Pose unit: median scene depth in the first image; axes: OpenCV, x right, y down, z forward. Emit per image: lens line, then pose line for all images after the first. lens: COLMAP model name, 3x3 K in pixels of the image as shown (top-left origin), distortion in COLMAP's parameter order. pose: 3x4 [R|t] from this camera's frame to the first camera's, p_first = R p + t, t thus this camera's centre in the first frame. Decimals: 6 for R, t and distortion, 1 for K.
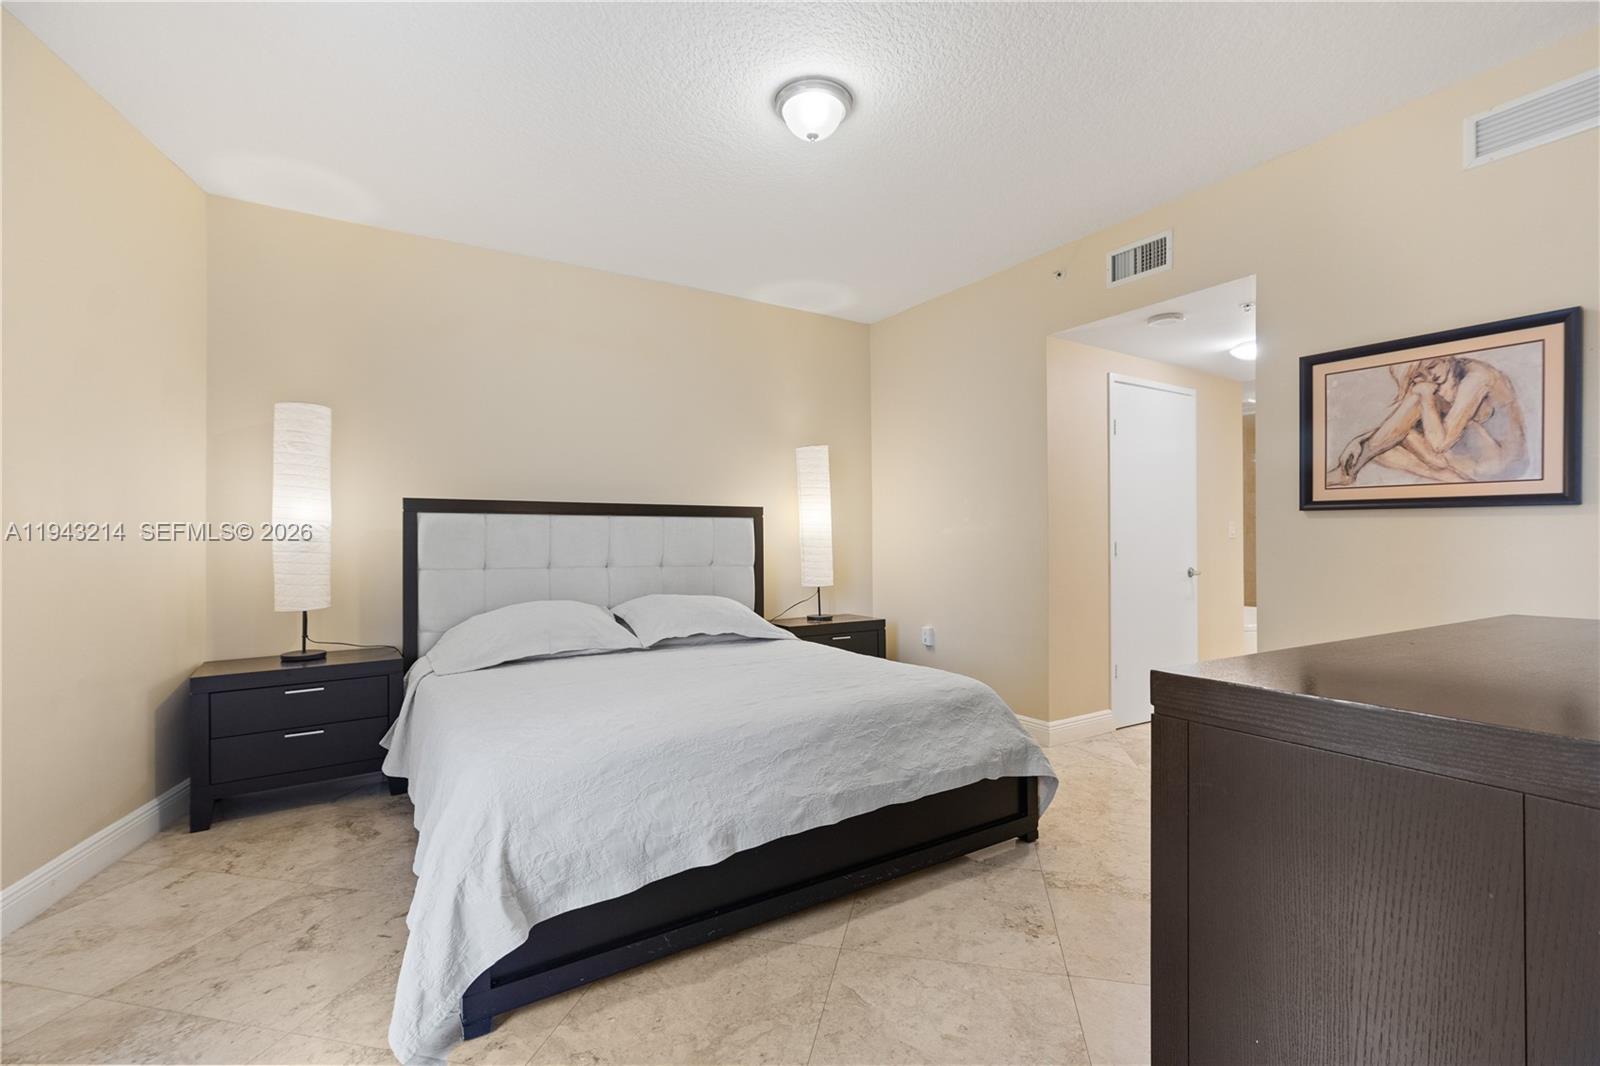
lens RADIAL K [[709.7, 0, 787.8], [0, 709.7, 540.4], [0, 0, 1]] dist [-0.009684, 0.003192]
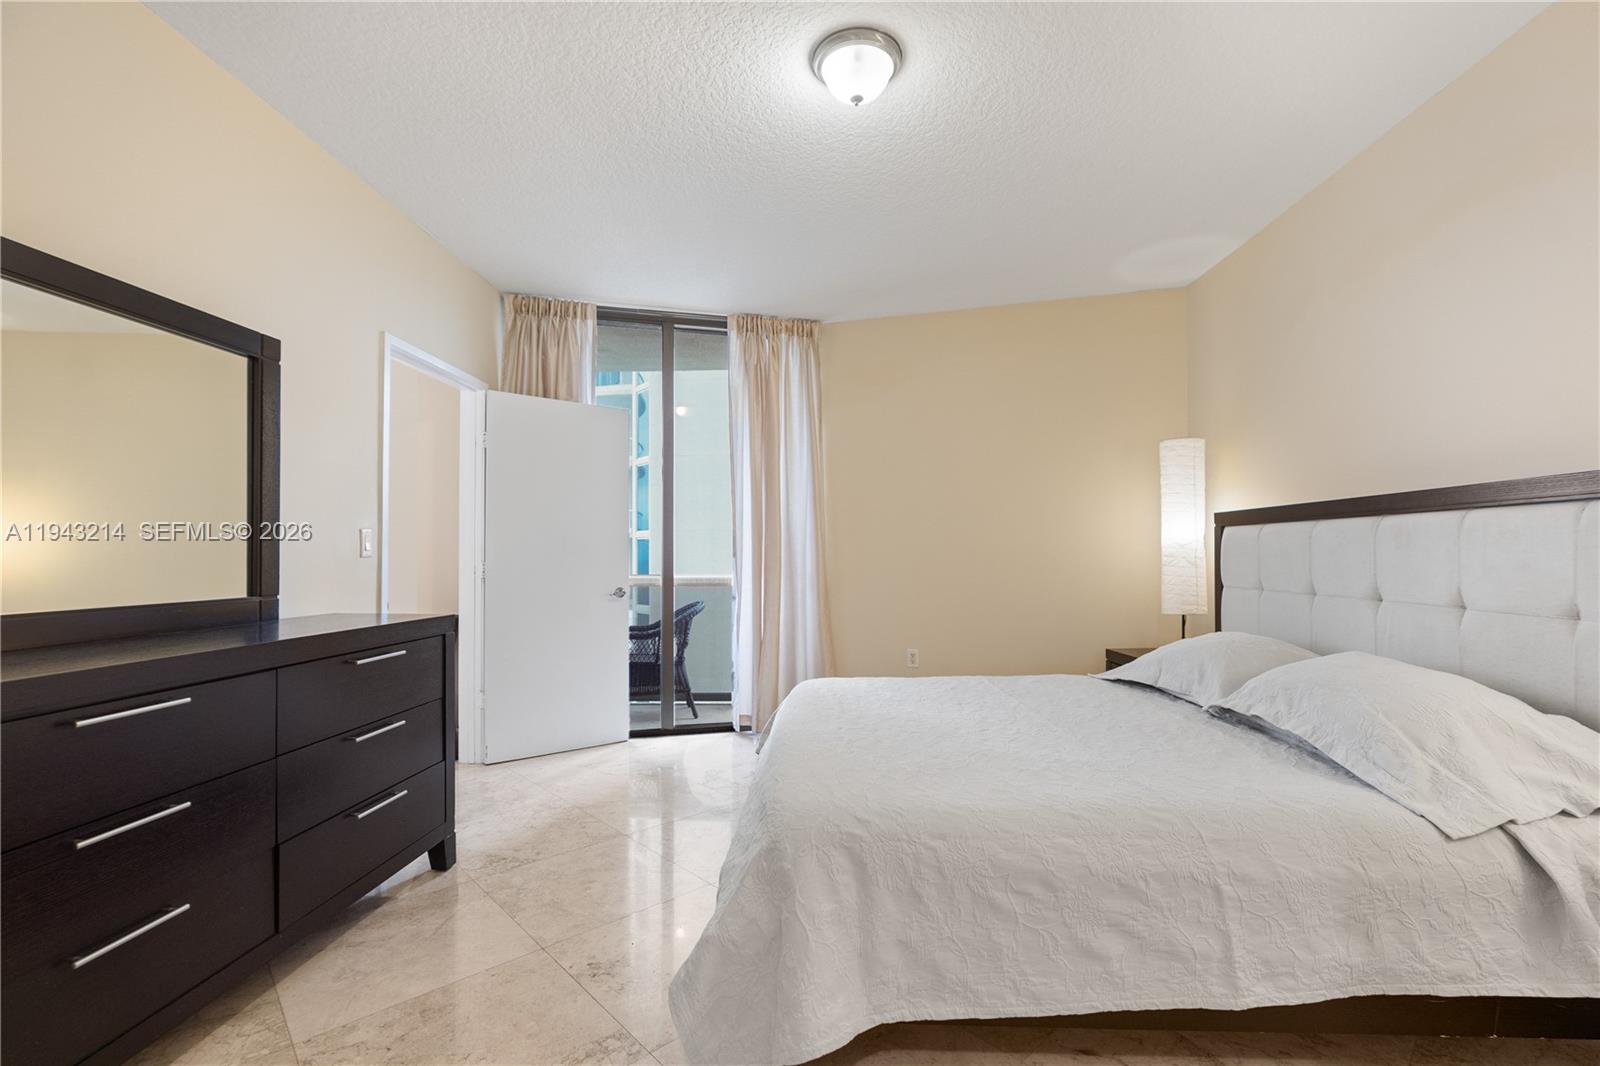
lens RADIAL K [[709.7, 0, 815.9], [0, 709.7, 534.5], [0, 0, 1]] dist [-0.009684, 0.003192]
pose [[-0.544362, -0.019366, -0.838627, 0.792571], [0.004975, 0.999641, -0.026314, -0.009479], [0.838836, -0.018497, -0.544070, 1.411082]]
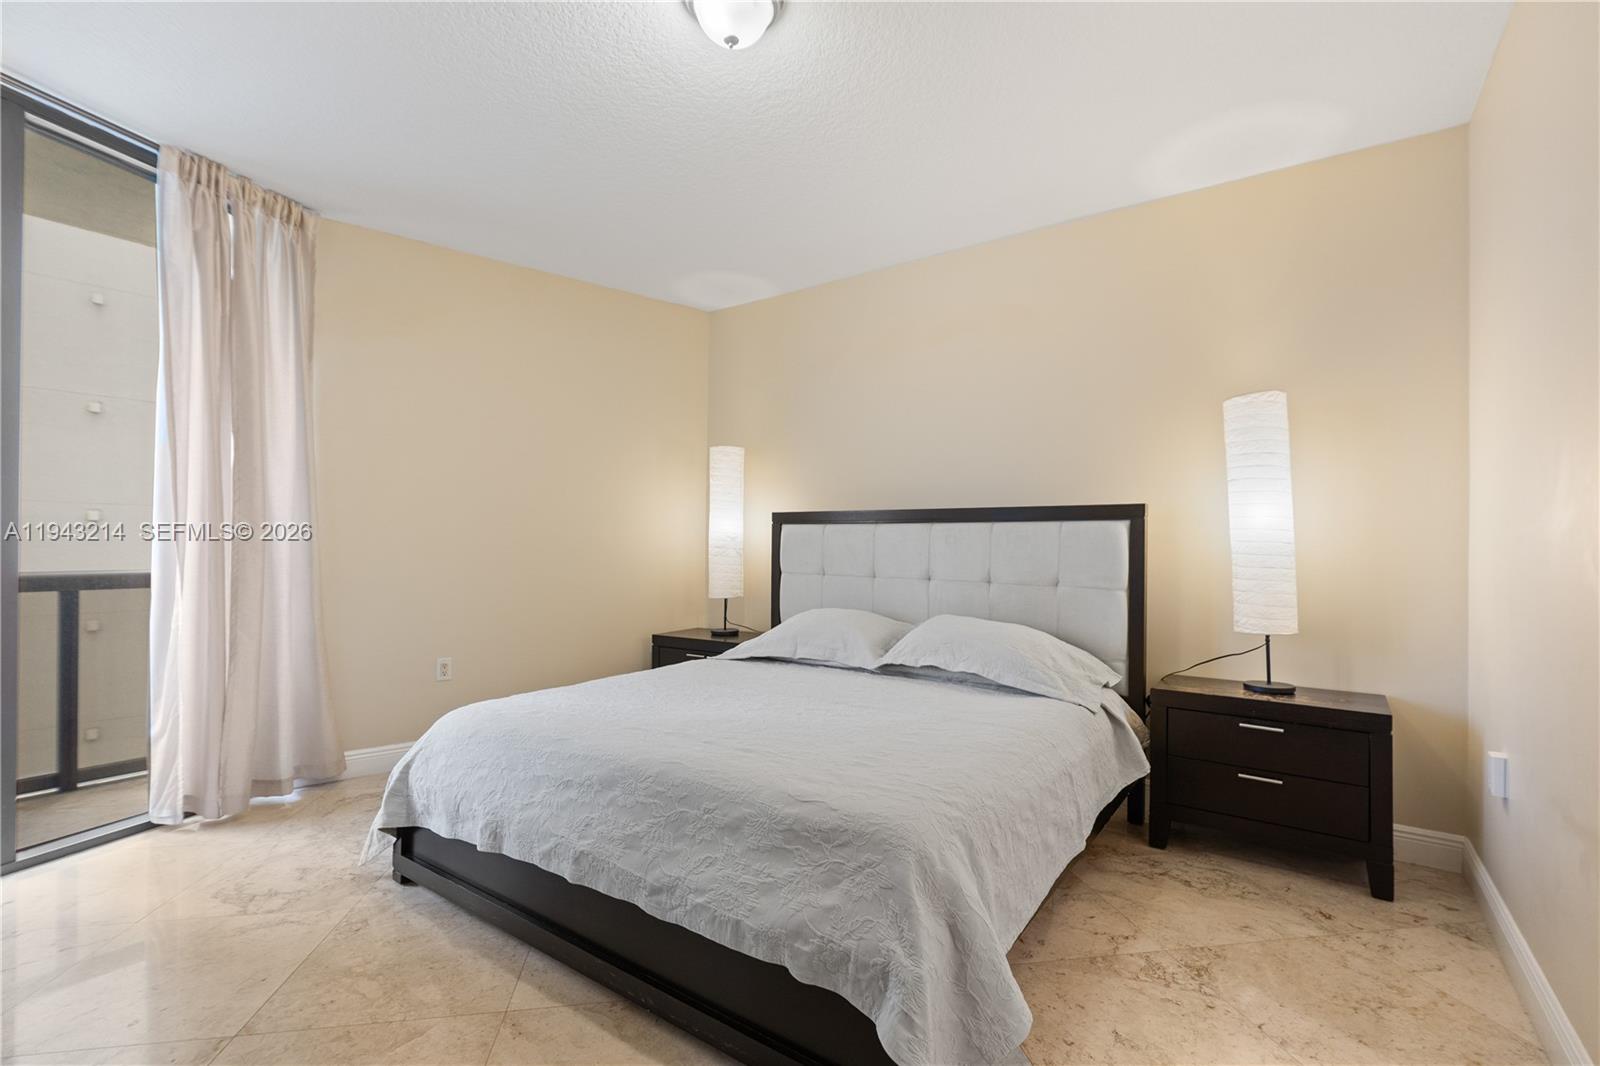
lens RADIAL K [[709.7, 0, 797.1], [0, 709.7, 543.2], [0, 0, 1]] dist [-0.009684, 0.003192]
pose [[0.381657, 0.002007, -0.924302, 0.786724], [-0.009312, 0.999955, -0.001674, -0.009061], [0.924257, 0.009246, 0.381658, 0.758092]]
